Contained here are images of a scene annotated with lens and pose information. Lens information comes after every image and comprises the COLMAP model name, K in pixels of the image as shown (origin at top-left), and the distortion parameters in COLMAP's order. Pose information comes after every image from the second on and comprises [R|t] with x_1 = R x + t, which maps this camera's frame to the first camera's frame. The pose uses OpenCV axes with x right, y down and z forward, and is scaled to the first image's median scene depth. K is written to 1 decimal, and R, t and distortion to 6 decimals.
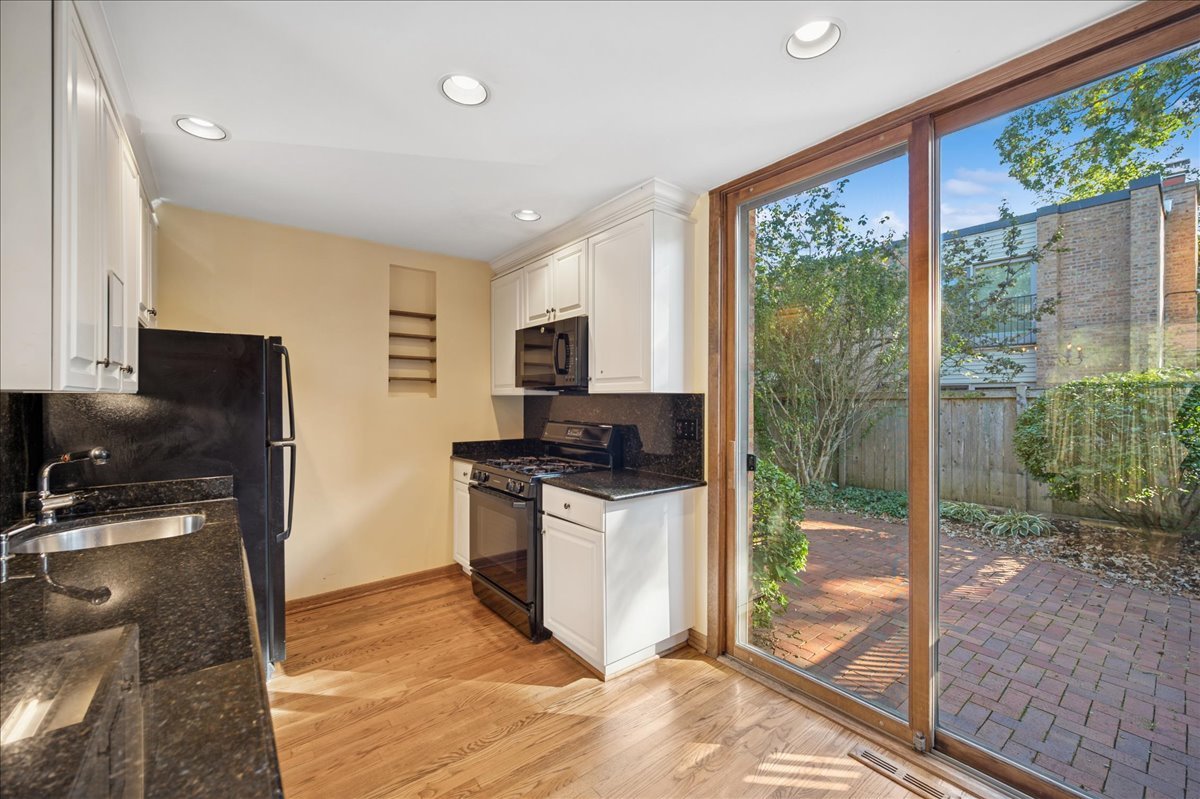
lens RADIAL K [[477.1, 0, 600.6], [0, 477.1, 397.8], [0, 0, 1]] dist [0.003496, 0.000132]
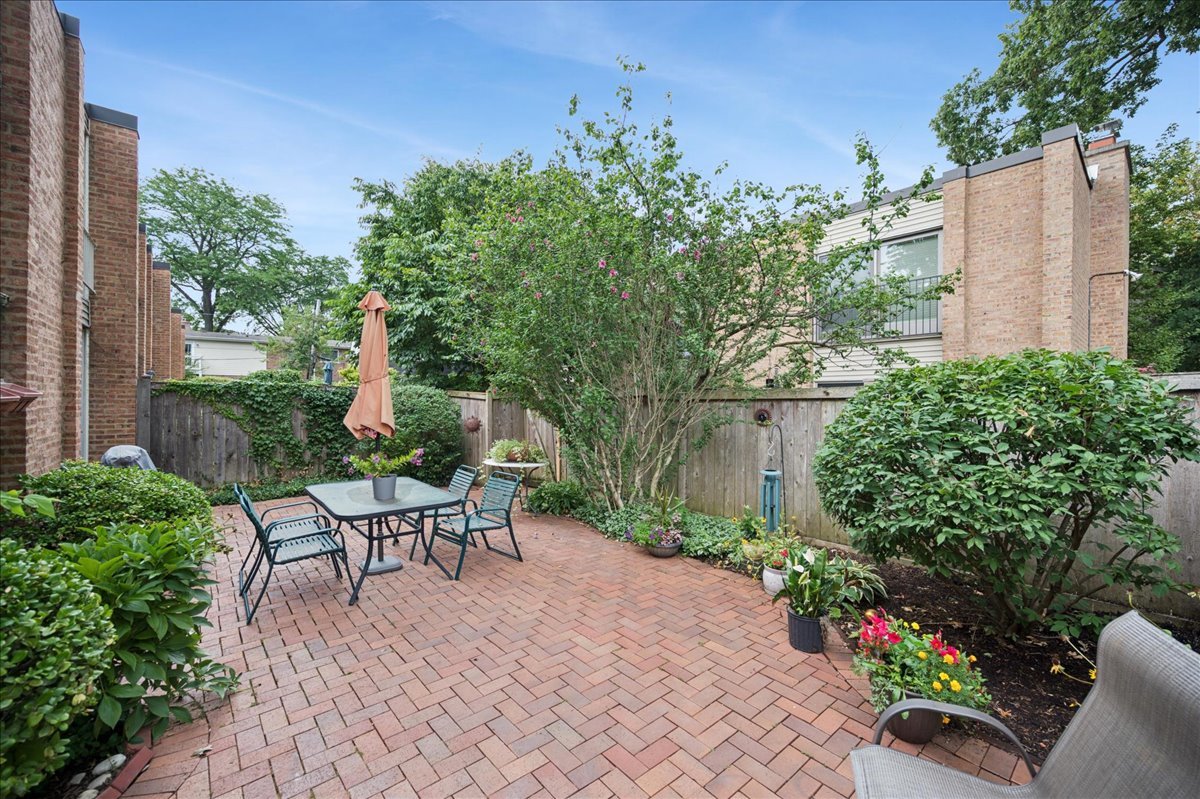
lens RADIAL K [[477.1, 0, 600.6], [0, 477.1, 397.8], [0, 0, 1]] dist [0.003496, 0.000132]
pose [[0.999474, 0.000545, 0.032415, 0.425729], [-0.000435, 0.999994, -0.003387, 0.002791], [-0.032416, 0.003371, 0.999469, 0.273069]]
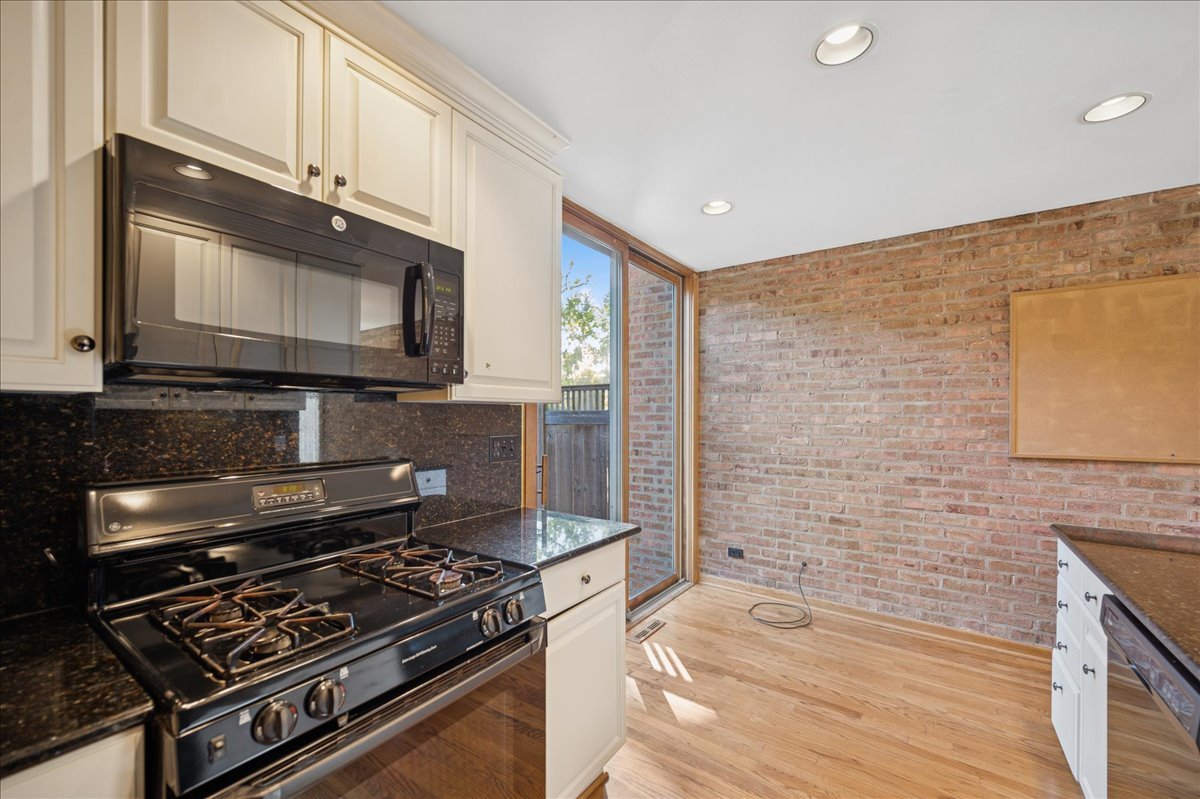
lens RADIAL K [[484.9, 0, 601.7], [0, 484.9, 415.6], [0, 0, 1]] dist [0.000459, -0.000010]
pose [[-0.287630, -0.004804, 0.957730, -0.243730], [-0.006018, 0.999977, 0.003208, 0.002331], [-0.957723, -0.004841, -0.287652, 0.408923]]
